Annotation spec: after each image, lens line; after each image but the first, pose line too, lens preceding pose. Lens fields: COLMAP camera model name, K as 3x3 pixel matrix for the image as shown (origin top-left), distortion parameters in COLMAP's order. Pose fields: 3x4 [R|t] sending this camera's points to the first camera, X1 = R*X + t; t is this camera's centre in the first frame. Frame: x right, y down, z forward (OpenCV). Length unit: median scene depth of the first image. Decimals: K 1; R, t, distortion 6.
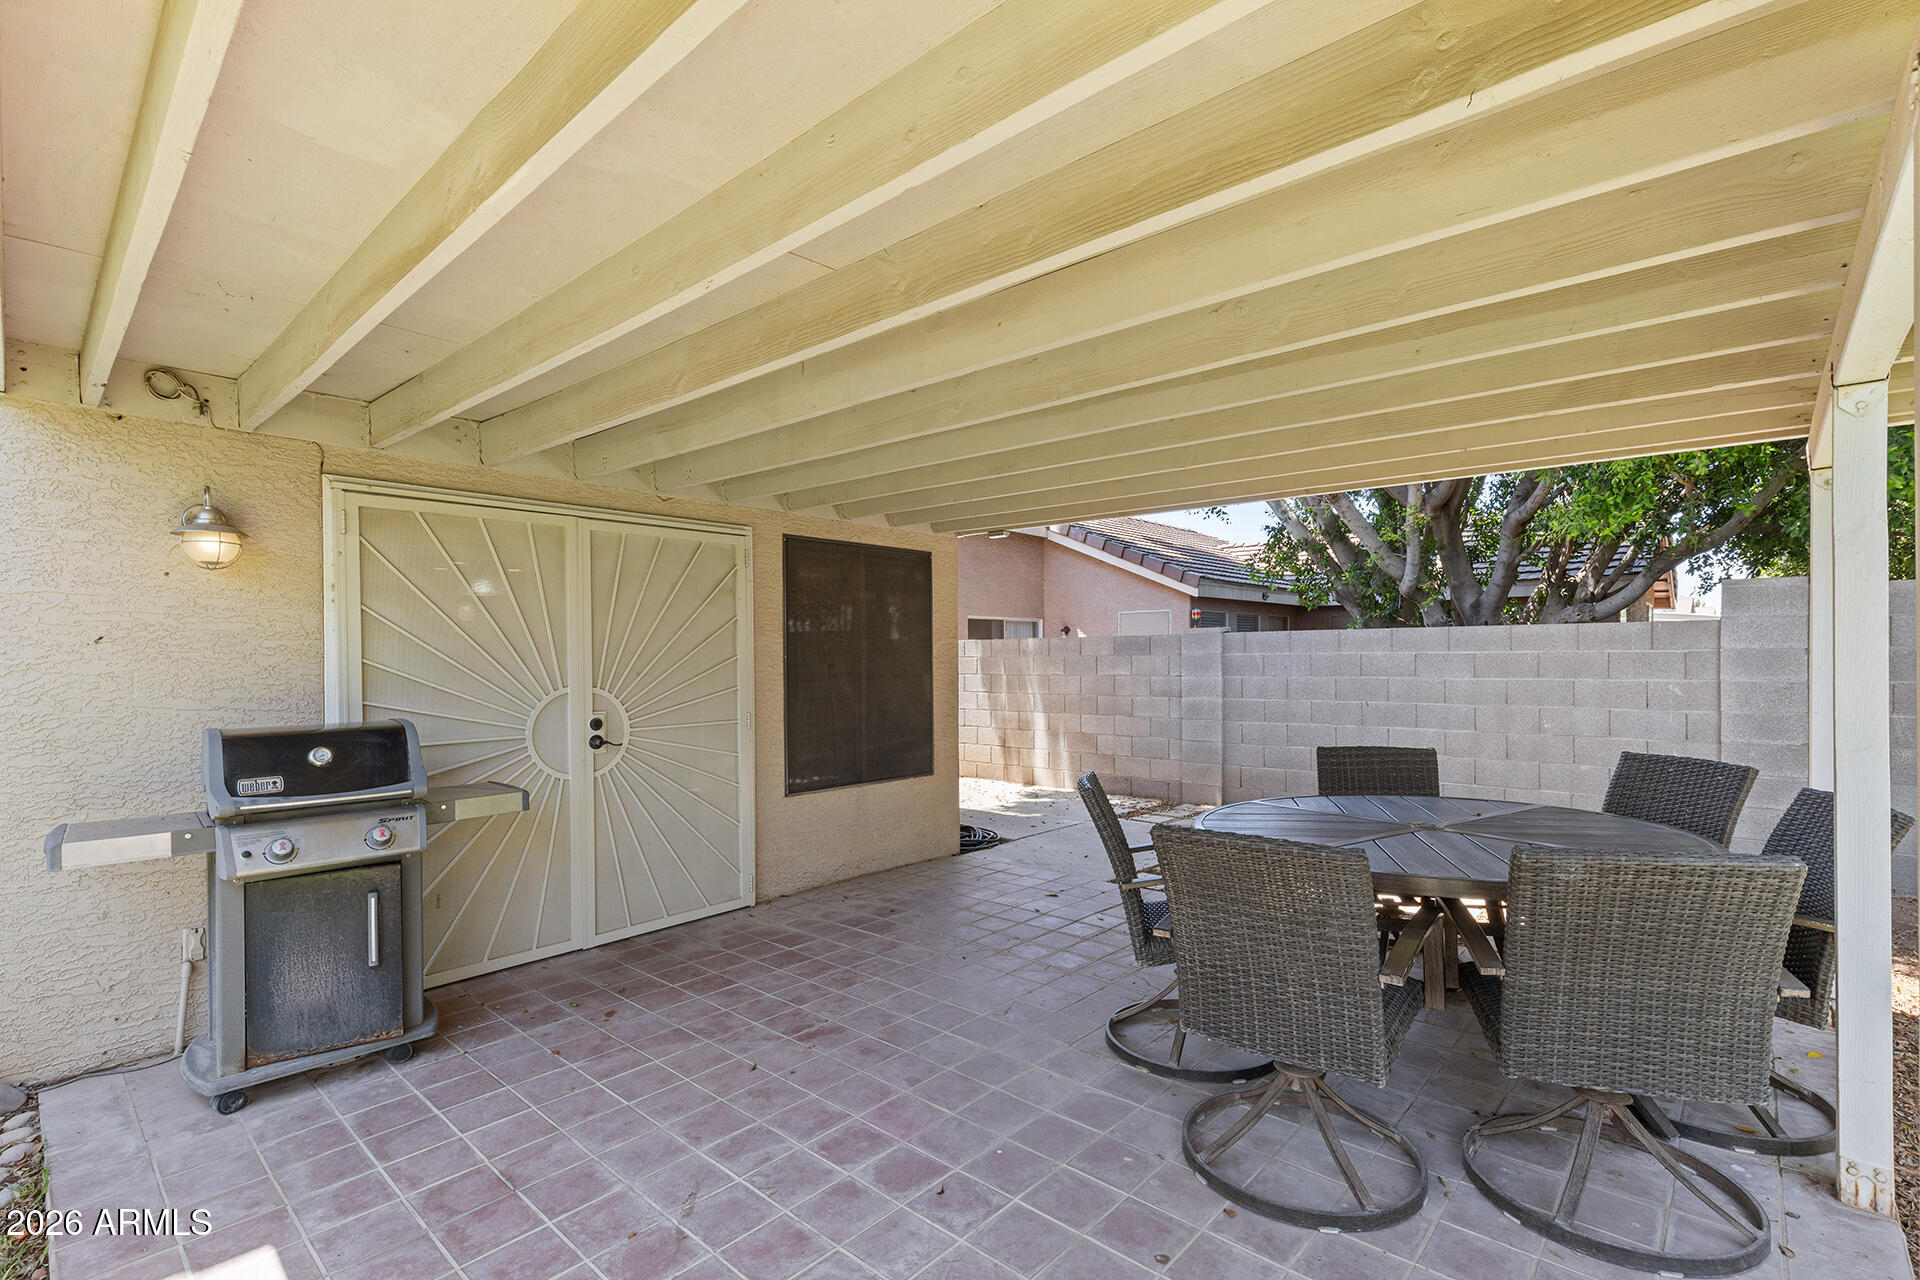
lens RADIAL K [[864.8, 0, 965.8], [0, 864.8, 657.5], [0, 0, 1]] dist [0.001864, 0.000096]
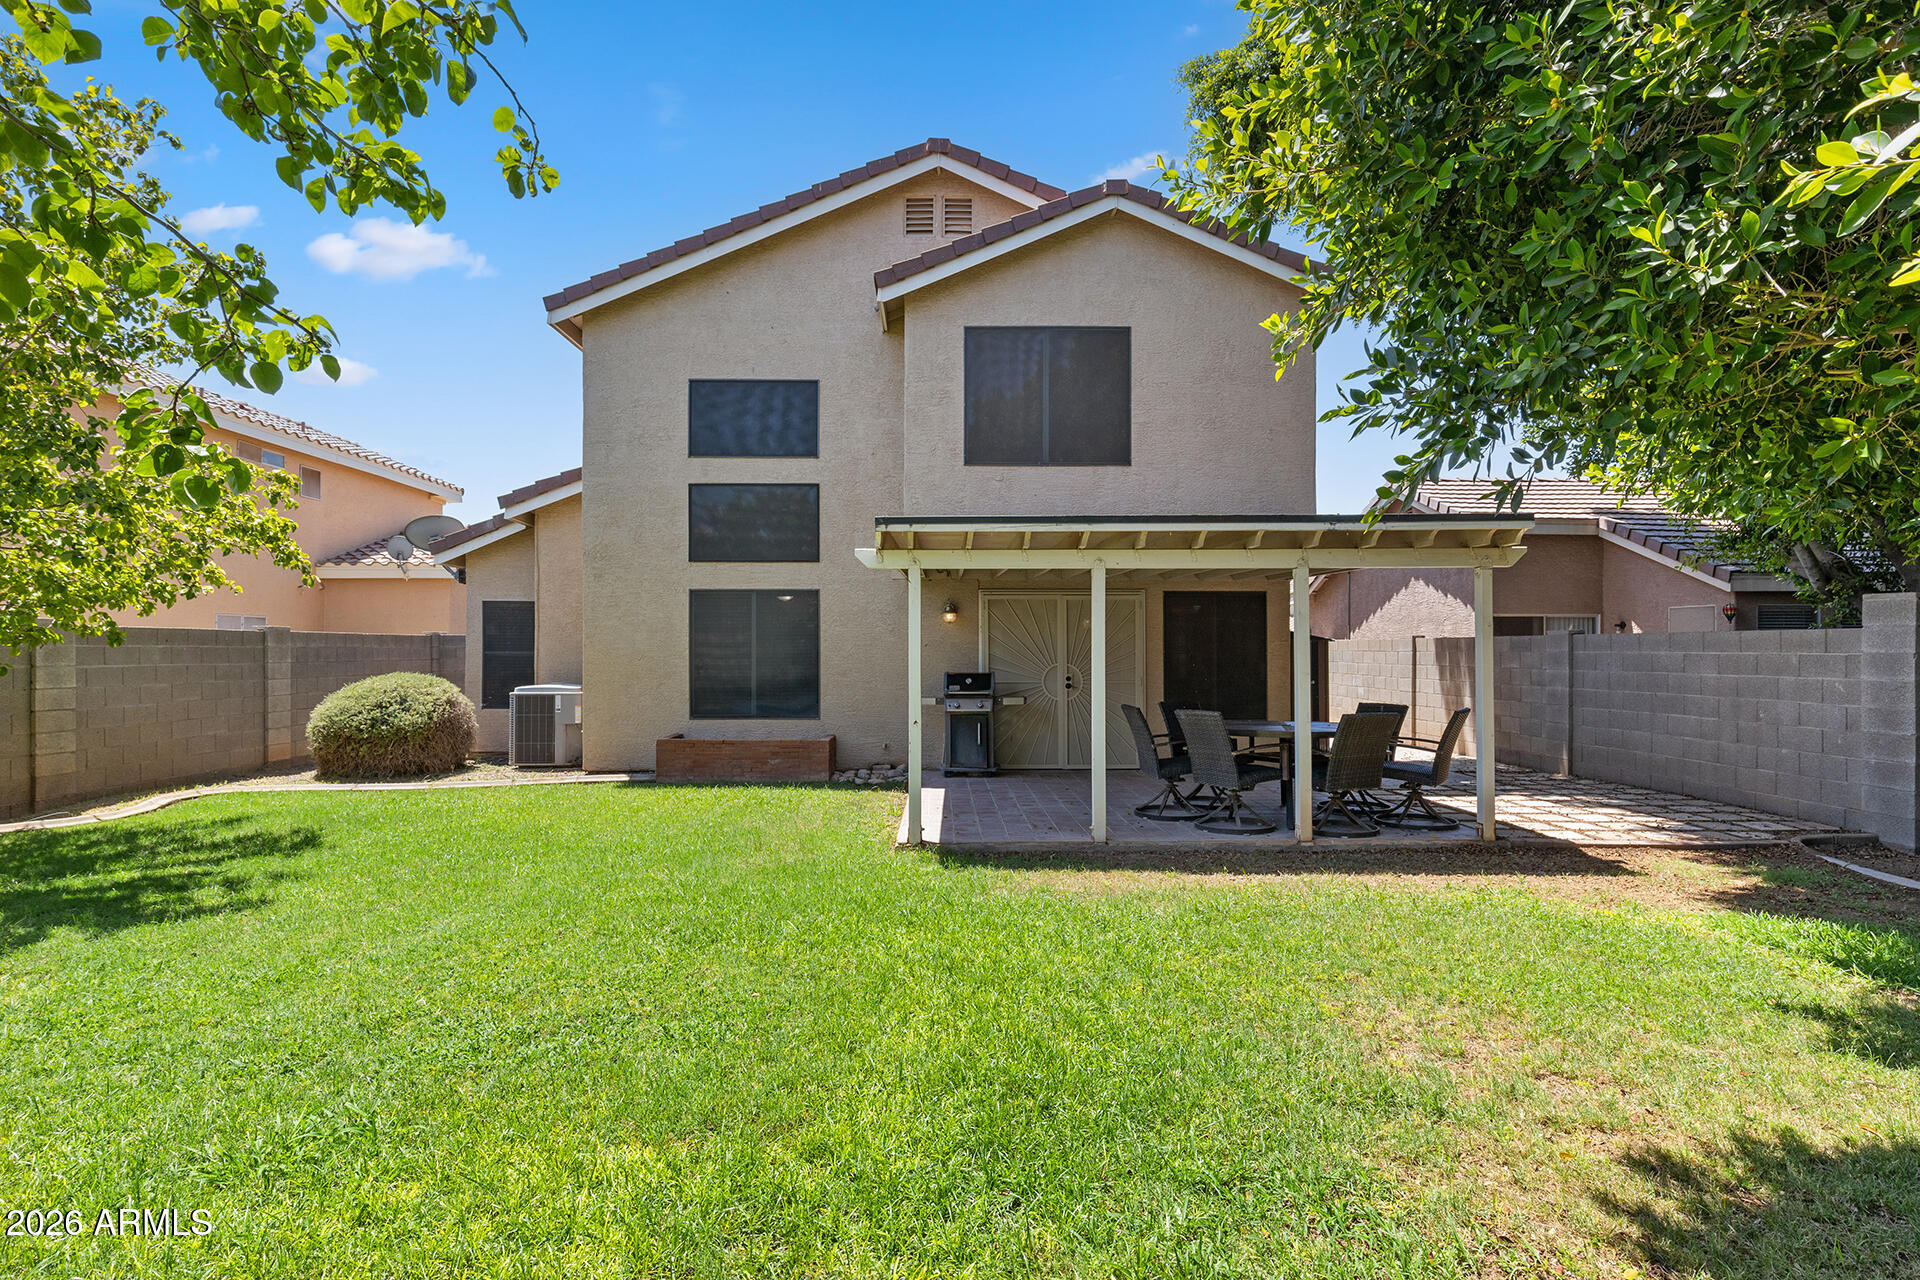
lens RADIAL K [[923.4, 0, 959.7], [0, 923.4, 611.9], [0, 0, 1]] dist [0.020998, 0.000014]
pose [[0.690333, -0.021660, -0.723167, 0.907177], [-0.005159, 0.999379, -0.034857, -0.013805], [0.723473, 0.027794, 0.689793, -0.746491]]
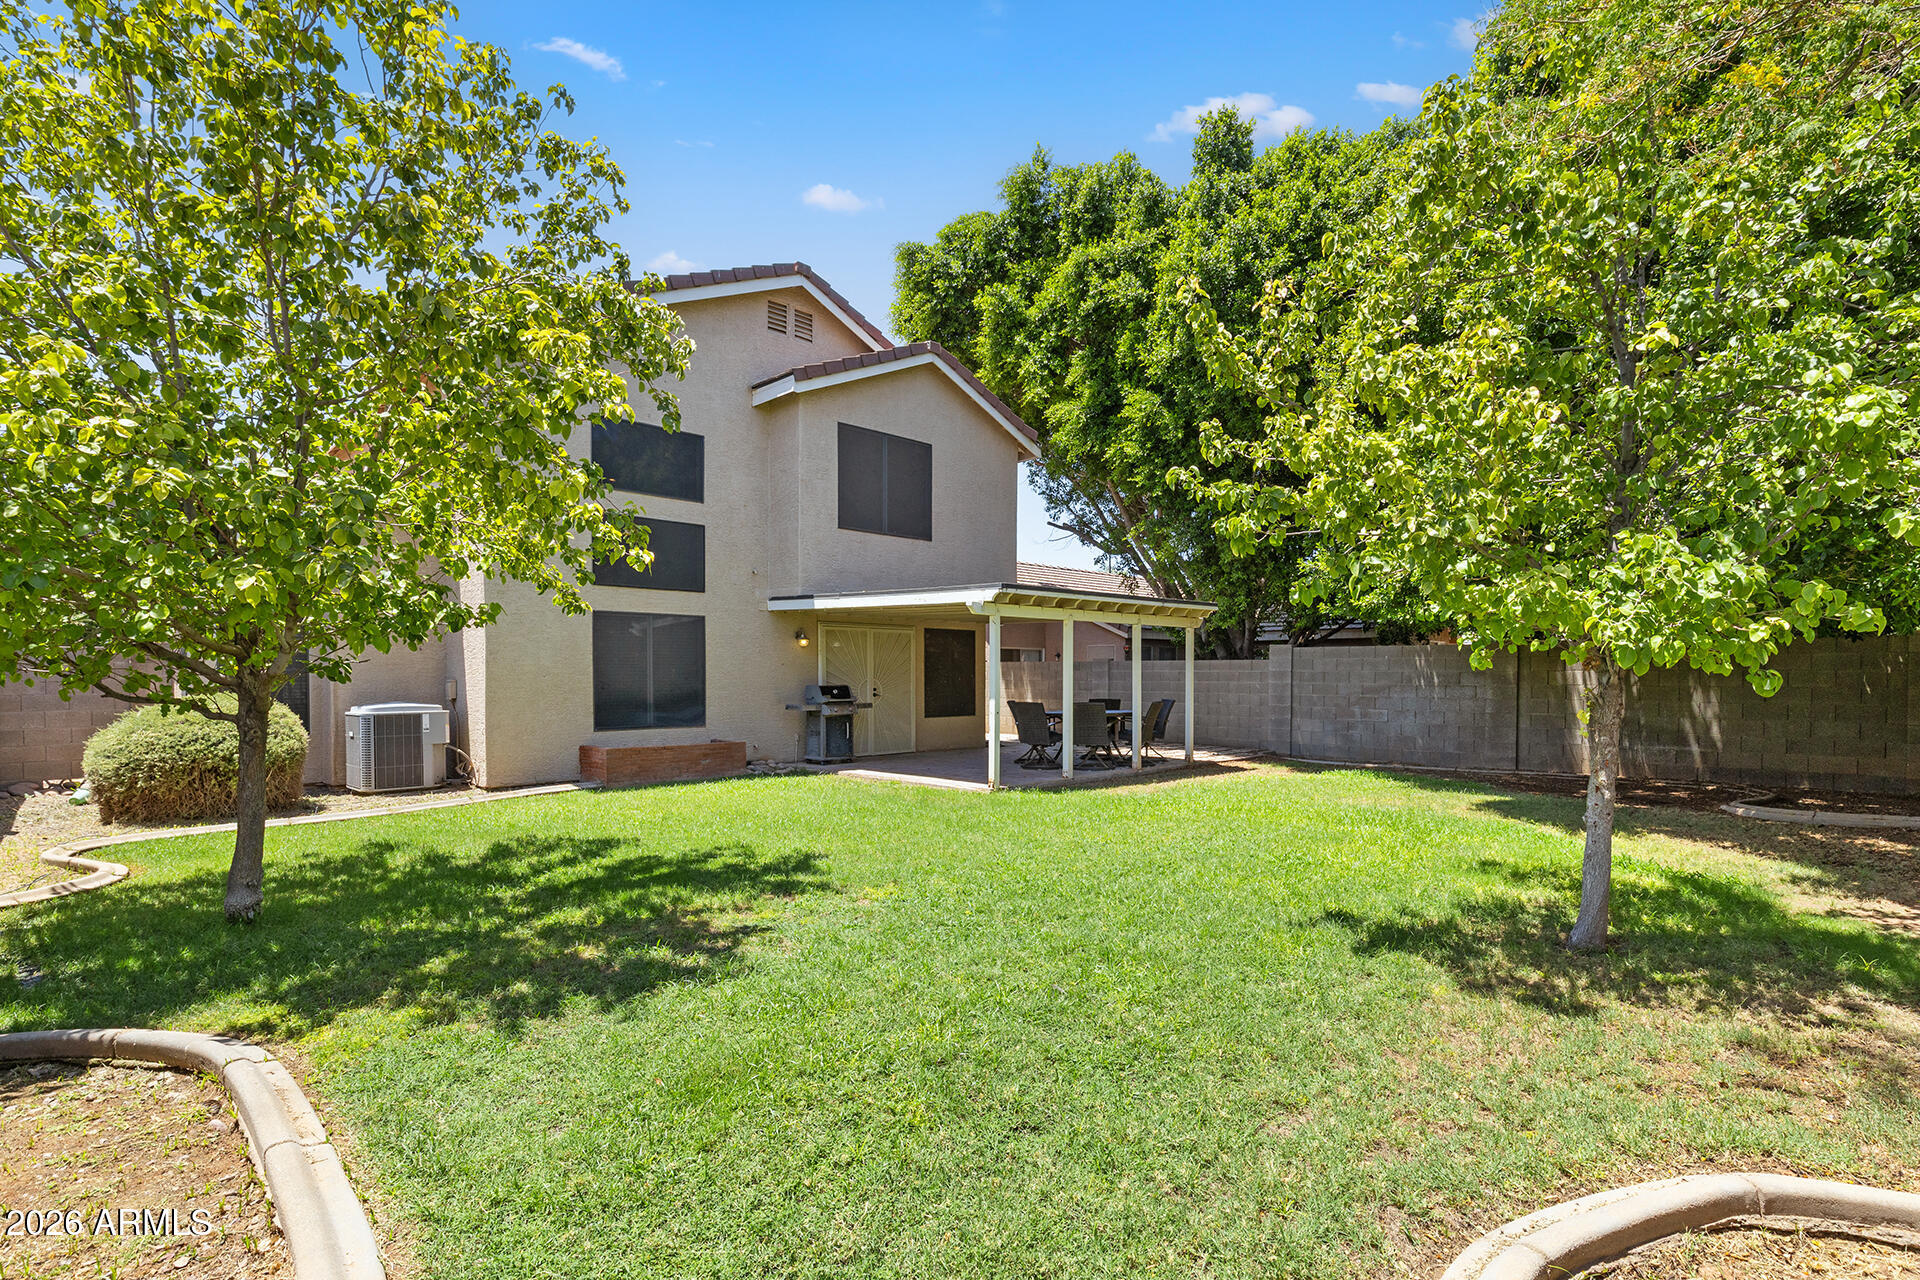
lens RADIAL K [[864.8, 0, 965.8], [0, 864.8, 657.5], [0, 0, 1]] dist [0.001864, 0.000096]
pose [[0.998573, 0.008087, -0.052795, 0.075951], [-0.008898, 0.999846, -0.015152, 0.001891], [0.052664, 0.015600, 0.998490, -1.693437]]
